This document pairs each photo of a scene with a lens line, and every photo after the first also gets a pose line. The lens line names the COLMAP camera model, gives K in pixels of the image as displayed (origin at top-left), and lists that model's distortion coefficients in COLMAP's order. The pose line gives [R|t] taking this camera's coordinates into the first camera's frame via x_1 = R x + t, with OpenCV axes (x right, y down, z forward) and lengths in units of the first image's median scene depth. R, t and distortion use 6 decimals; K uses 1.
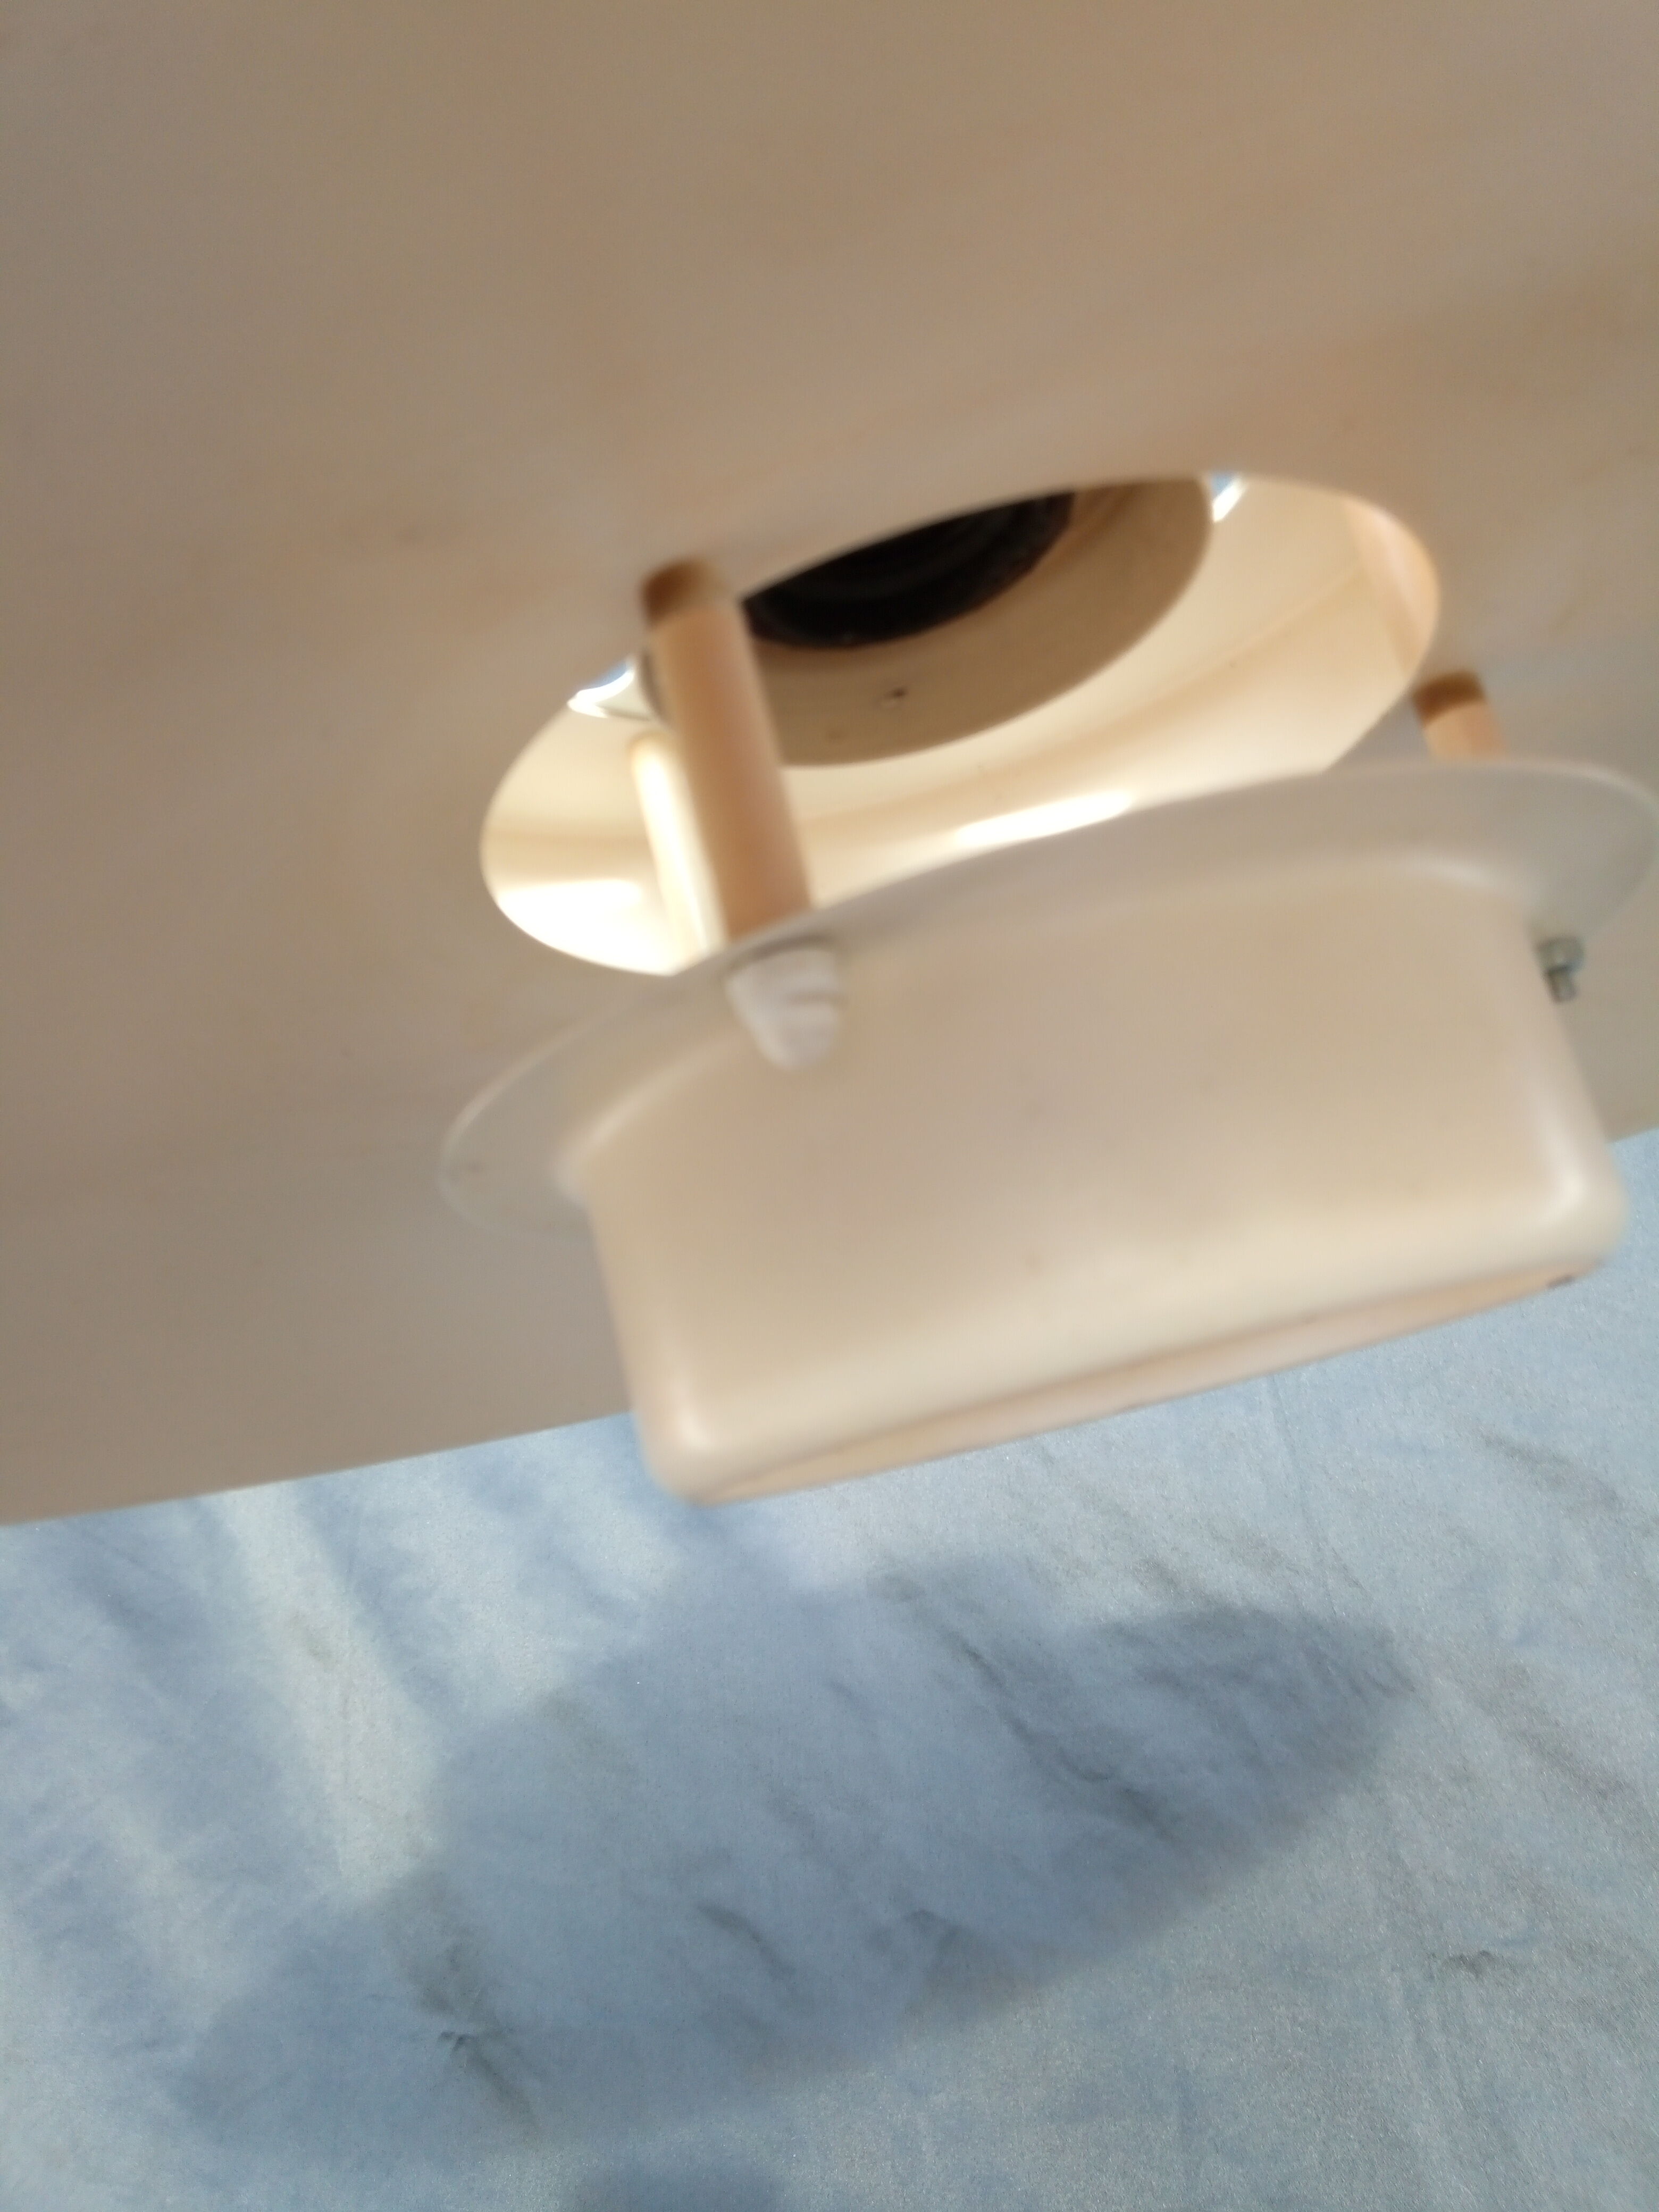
lens RADIAL K [[1856.7, 0, 812.0], [0, 1856.7, 1098.5], [0, 0, 1]] dist [0.080767, -0.073964]
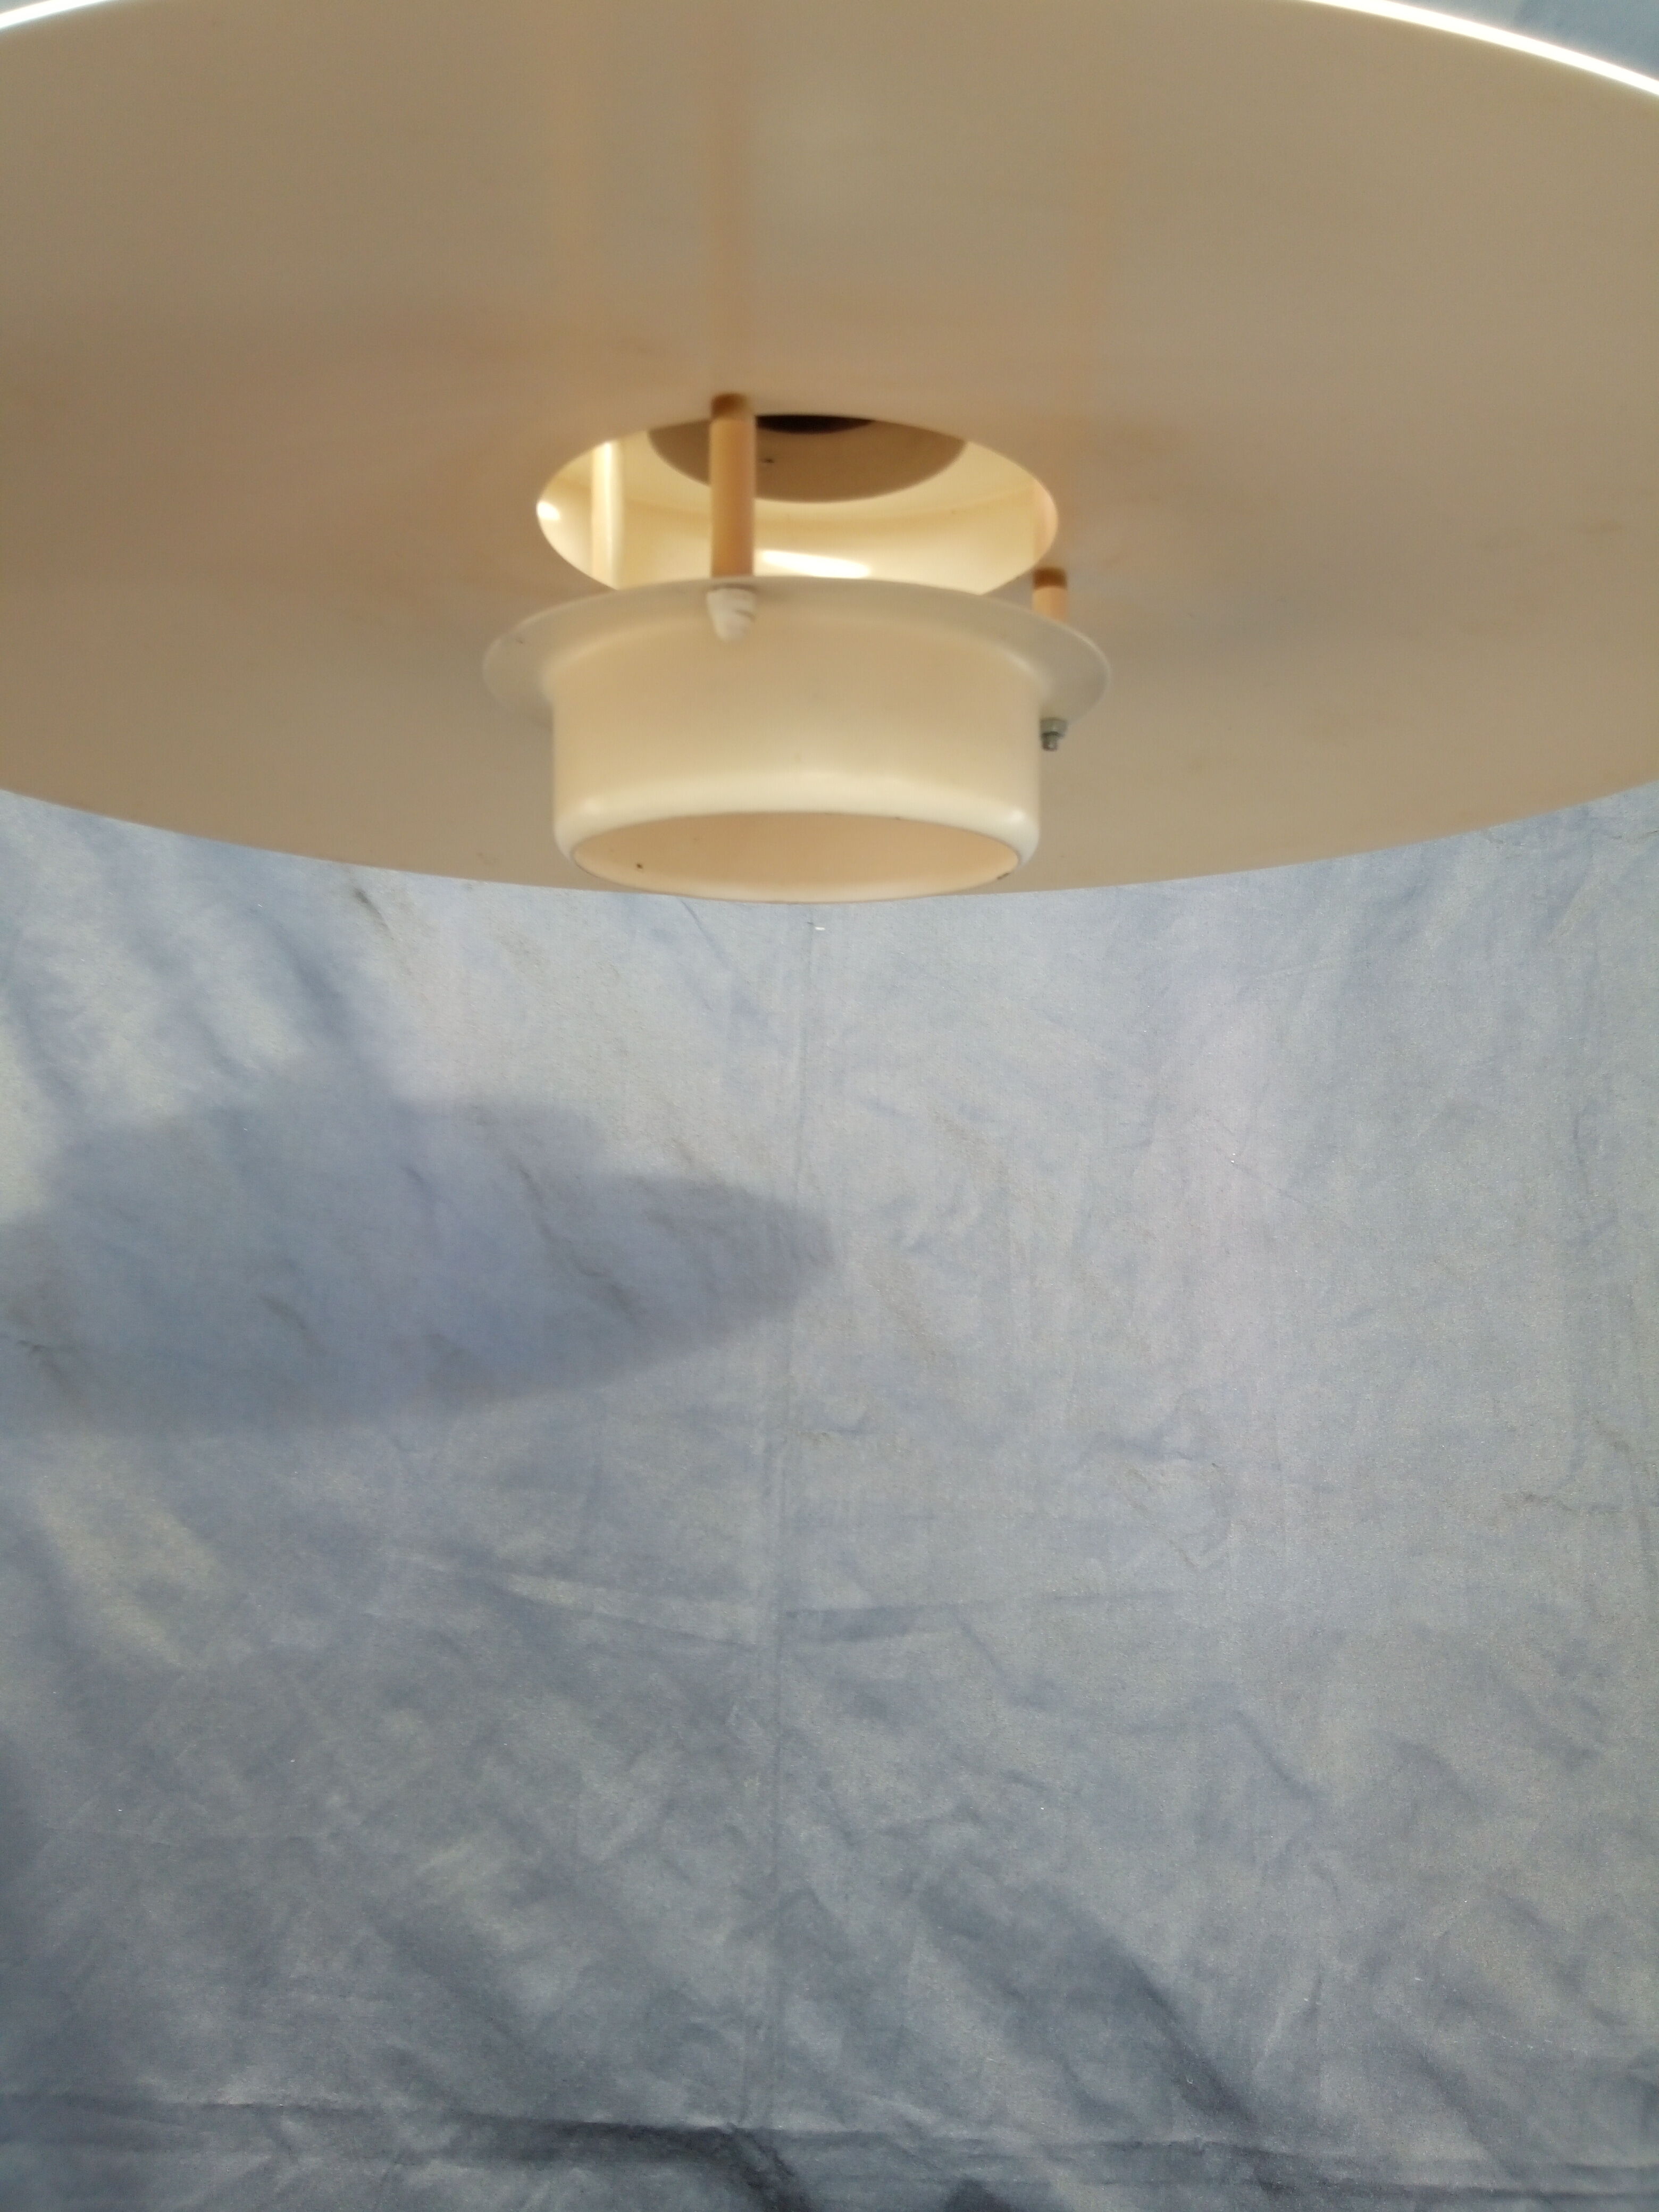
lens RADIAL K [[1856.7, 0, 863.6], [0, 1856.7, 1146.6], [0, 0, 1]] dist [0.080767, -0.073964]
pose [[0.920796, 0.265686, 0.285562, -0.075050], [-0.310509, 0.942390, 0.124439, 0.050189], [-0.236049, -0.203252, 0.950247, -0.291920]]
